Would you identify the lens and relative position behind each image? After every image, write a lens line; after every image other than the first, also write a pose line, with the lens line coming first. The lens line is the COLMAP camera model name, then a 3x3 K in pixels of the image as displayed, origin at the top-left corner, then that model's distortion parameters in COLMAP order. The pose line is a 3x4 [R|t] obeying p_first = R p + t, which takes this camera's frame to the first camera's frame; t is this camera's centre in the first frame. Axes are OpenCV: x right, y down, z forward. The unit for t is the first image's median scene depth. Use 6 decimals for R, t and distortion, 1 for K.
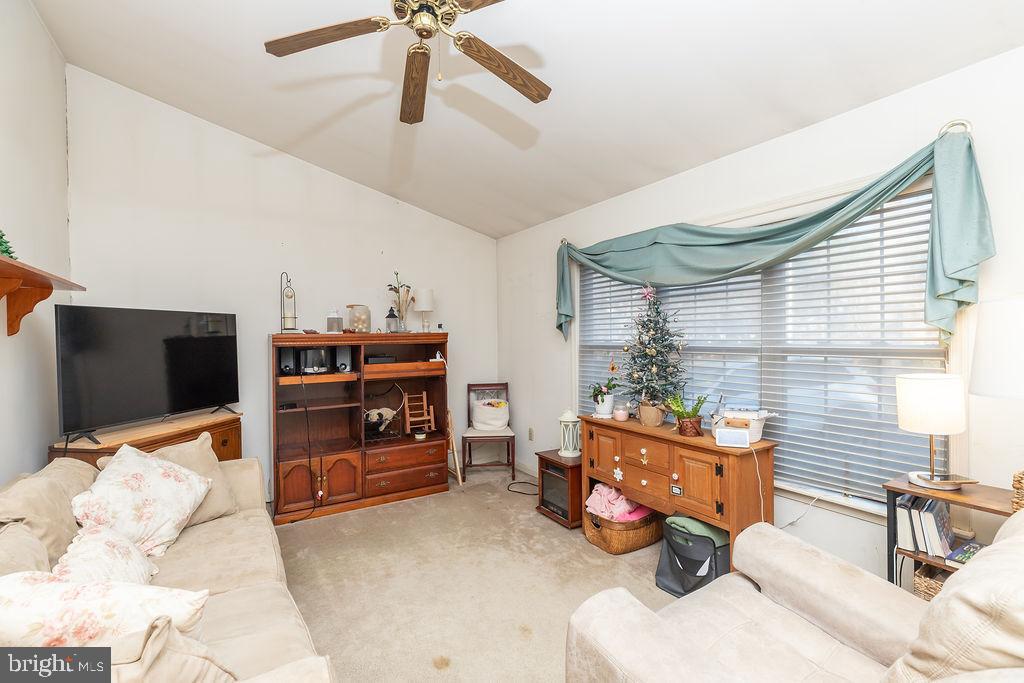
lens RADIAL K [[457.9, 0, 512.0], [0, 457.9, 341.5], [0, 0, 1]] dist [0.002446, 0.000362]
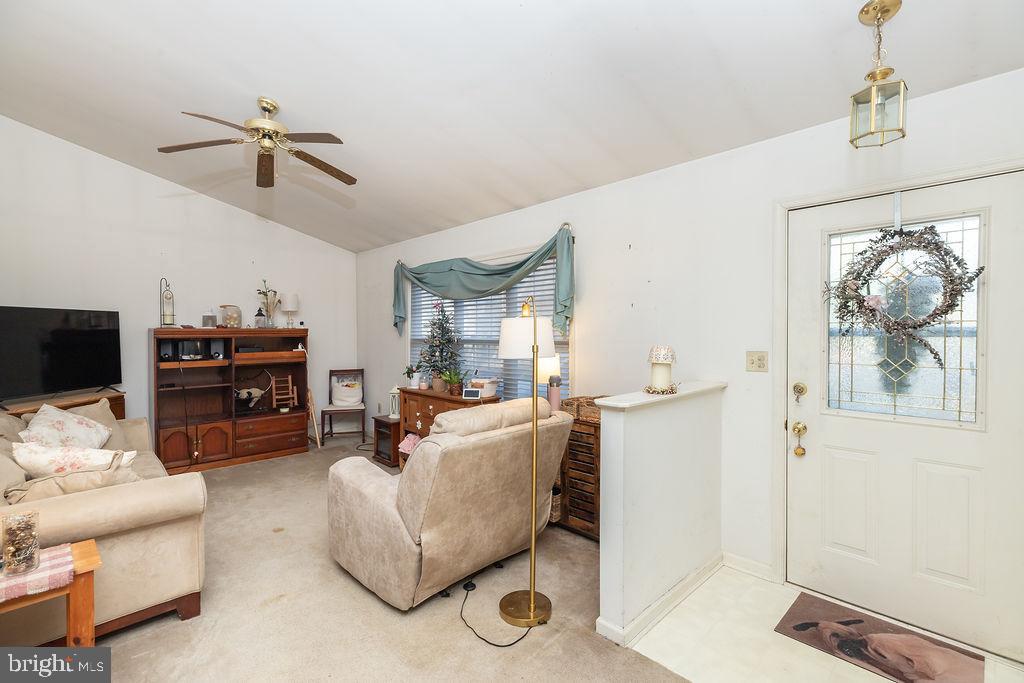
lens RADIAL K [[457.9, 0, 512.0], [0, 457.9, 341.5], [0, 0, 1]] dist [0.002446, 0.000362]
pose [[0.978753, 0.005646, 0.204967, 0.168503], [-0.007592, 0.999933, 0.008710, 0.001761], [-0.204904, -0.010081, 0.978730, -0.400594]]
